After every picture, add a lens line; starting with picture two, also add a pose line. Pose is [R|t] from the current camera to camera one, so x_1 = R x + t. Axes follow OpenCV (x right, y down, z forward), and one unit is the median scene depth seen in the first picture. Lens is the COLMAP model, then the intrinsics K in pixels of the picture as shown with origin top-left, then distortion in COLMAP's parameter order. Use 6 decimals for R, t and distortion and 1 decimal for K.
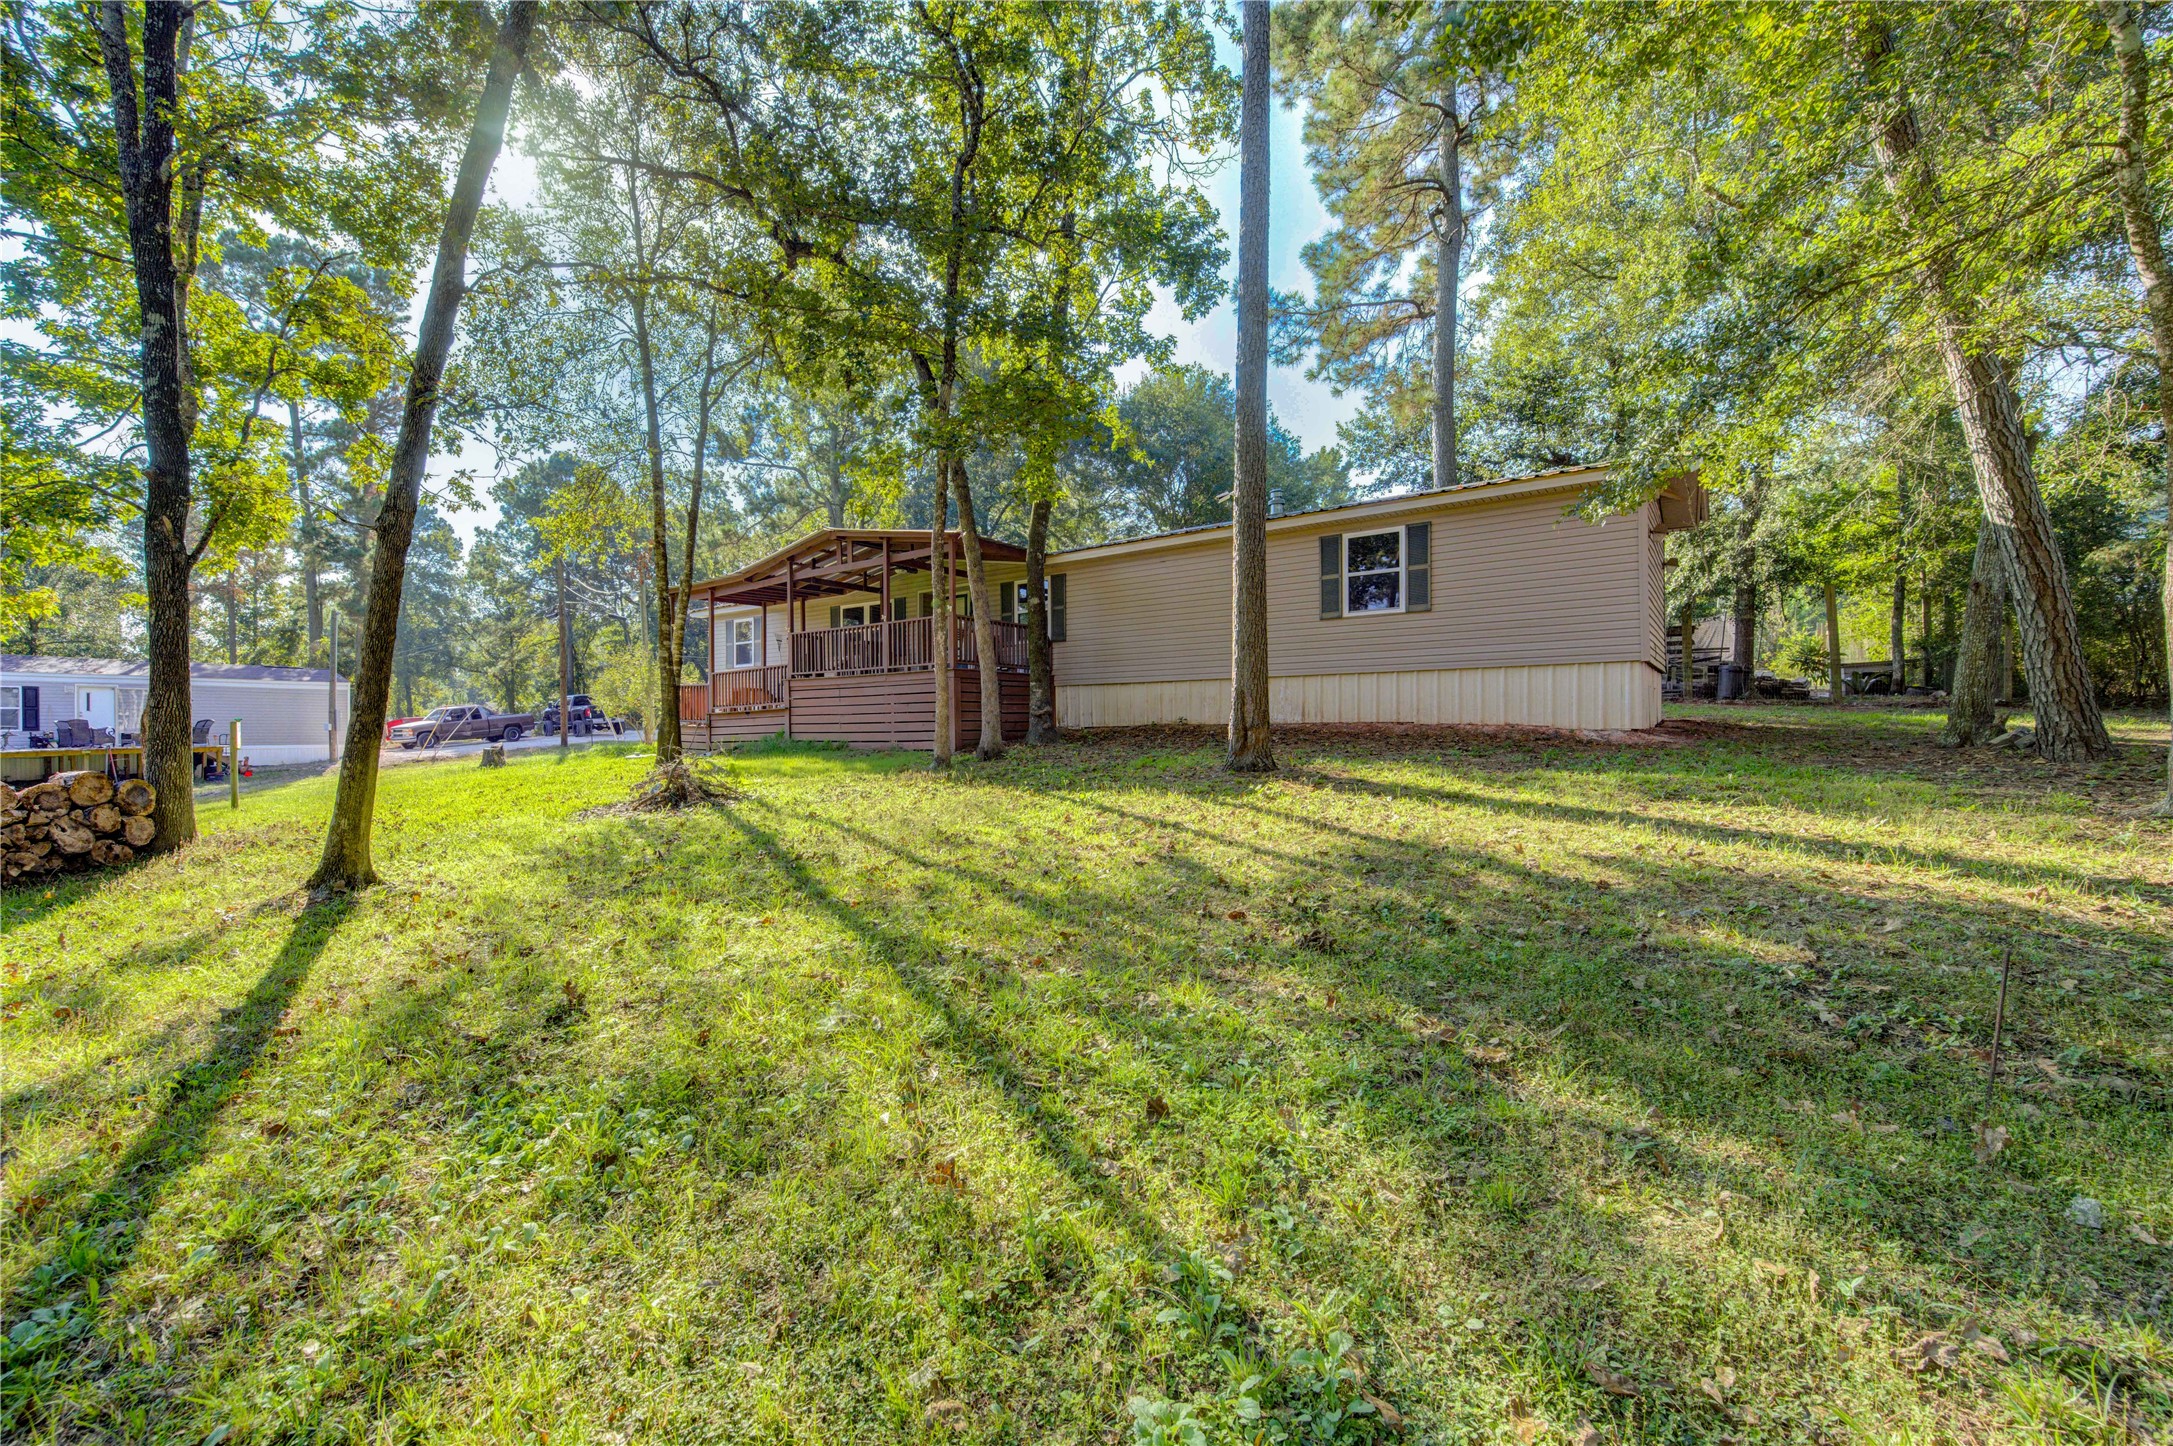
lens RADIAL K [[1319.5, 0, 1086.5], [0, 1319.5, 723.0], [0, 0, 1]] dist [-0.002096, -0.000311]
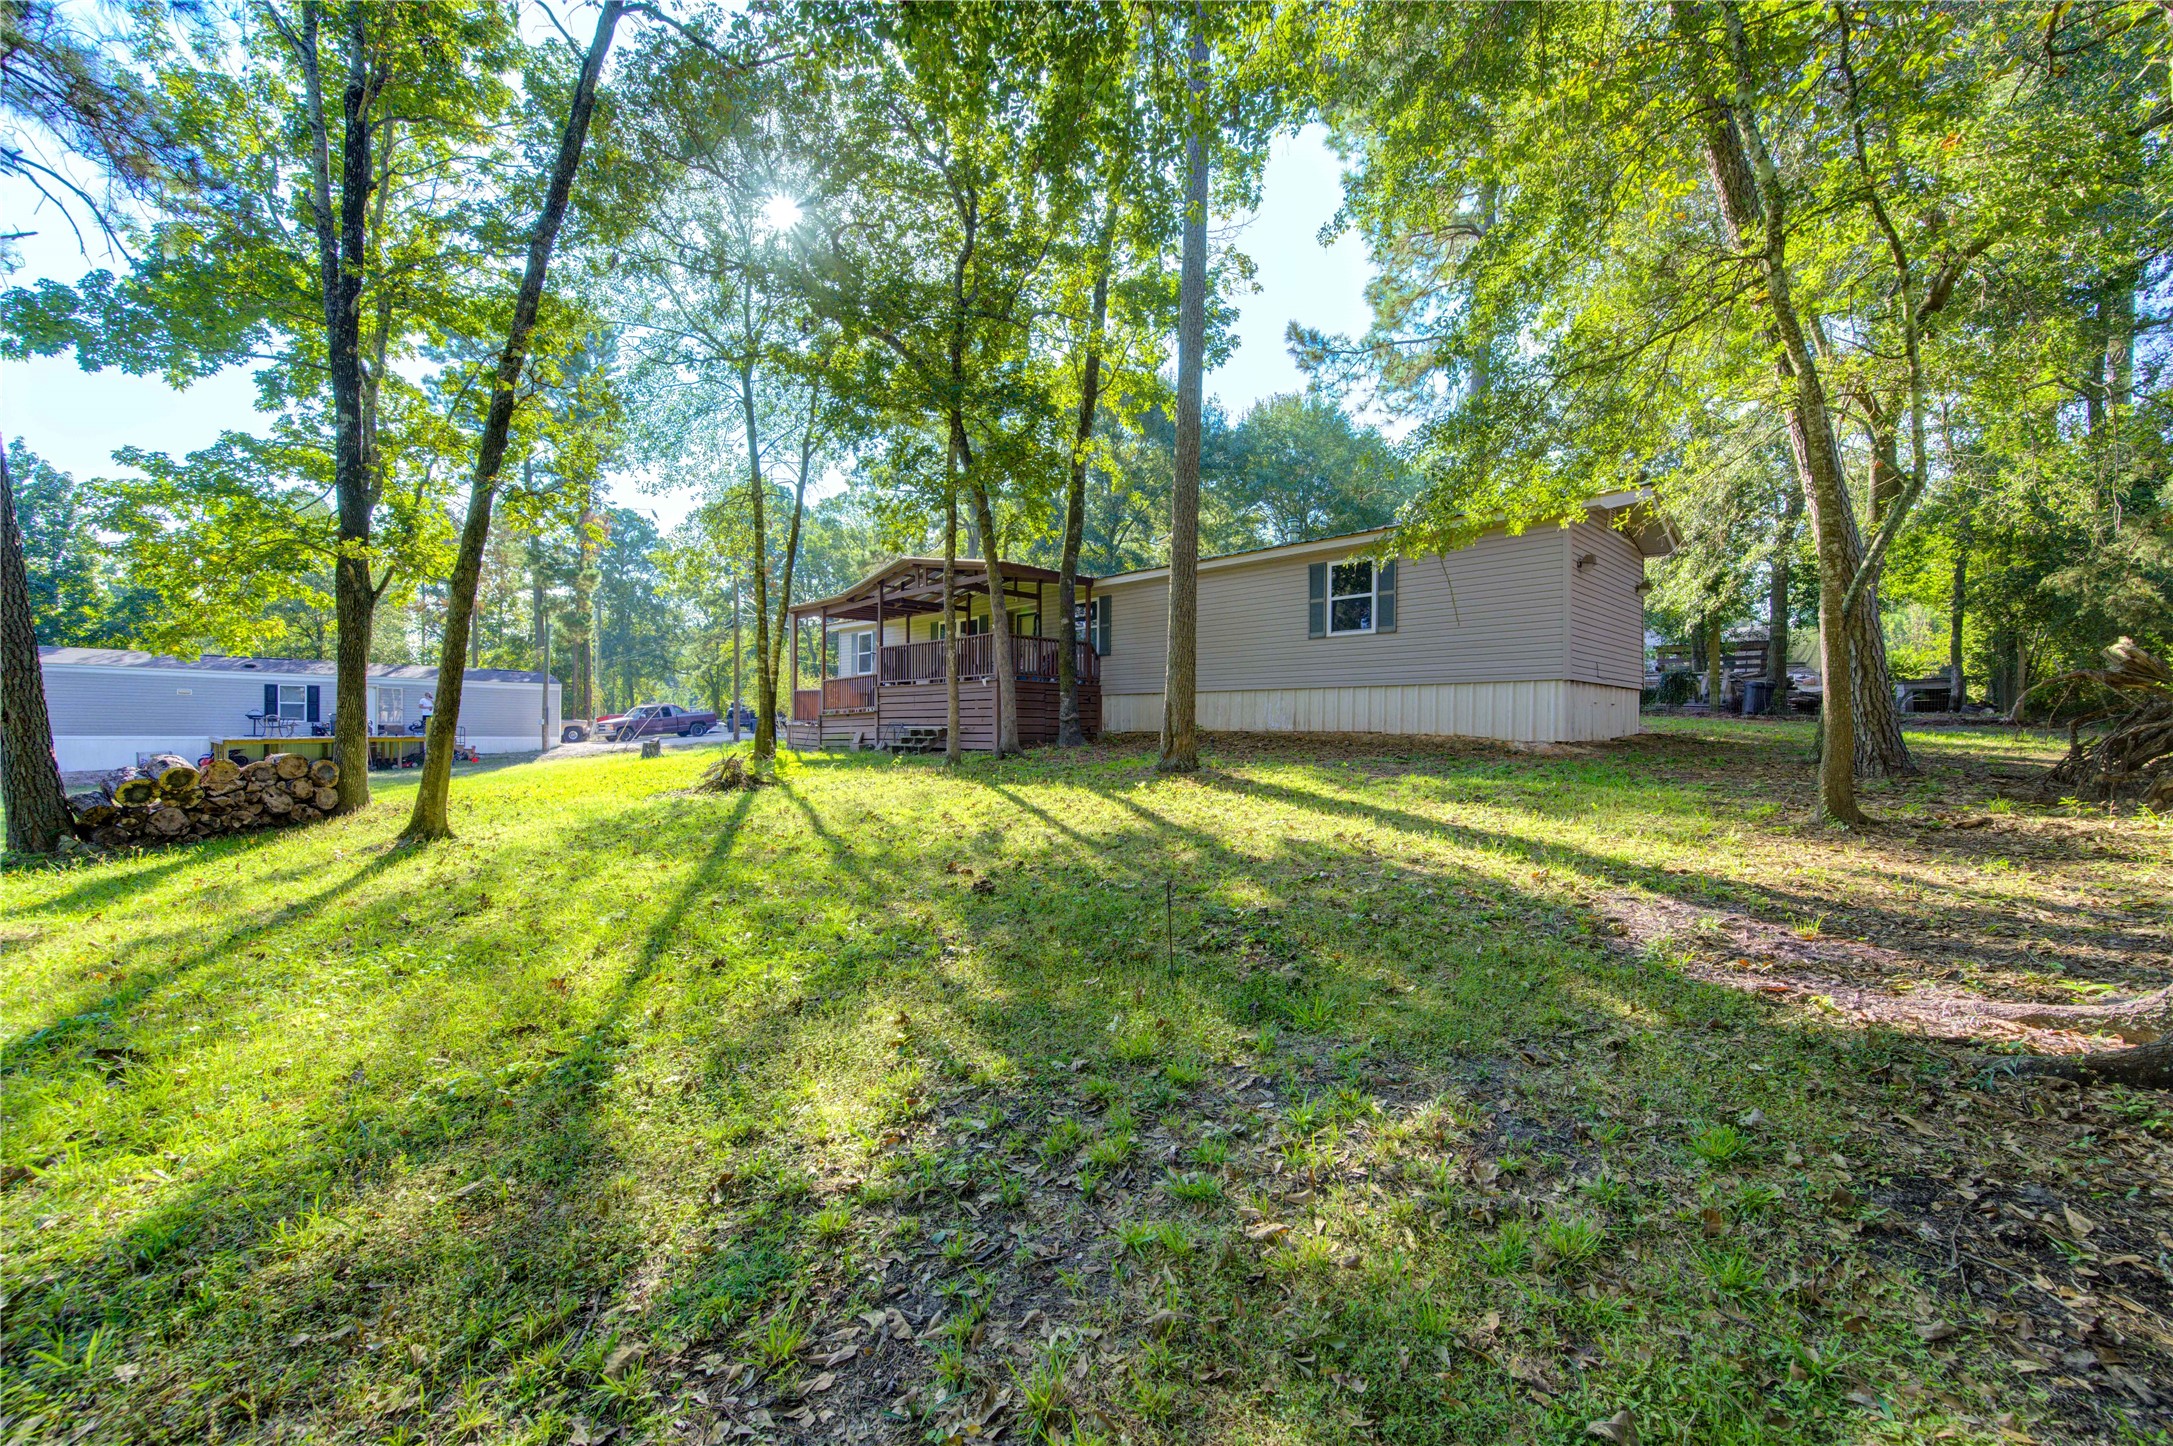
lens RADIAL K [[1319.5, 0, 1086.5], [0, 1319.5, 723.0], [0, 0, 1]] dist [-0.002096, -0.000311]
pose [[0.984776, 0.014005, -0.173265, 0.187307], [-0.014286, 0.999898, -0.000375, -0.004050], [0.173243, 0.002844, 0.984875, -0.131048]]
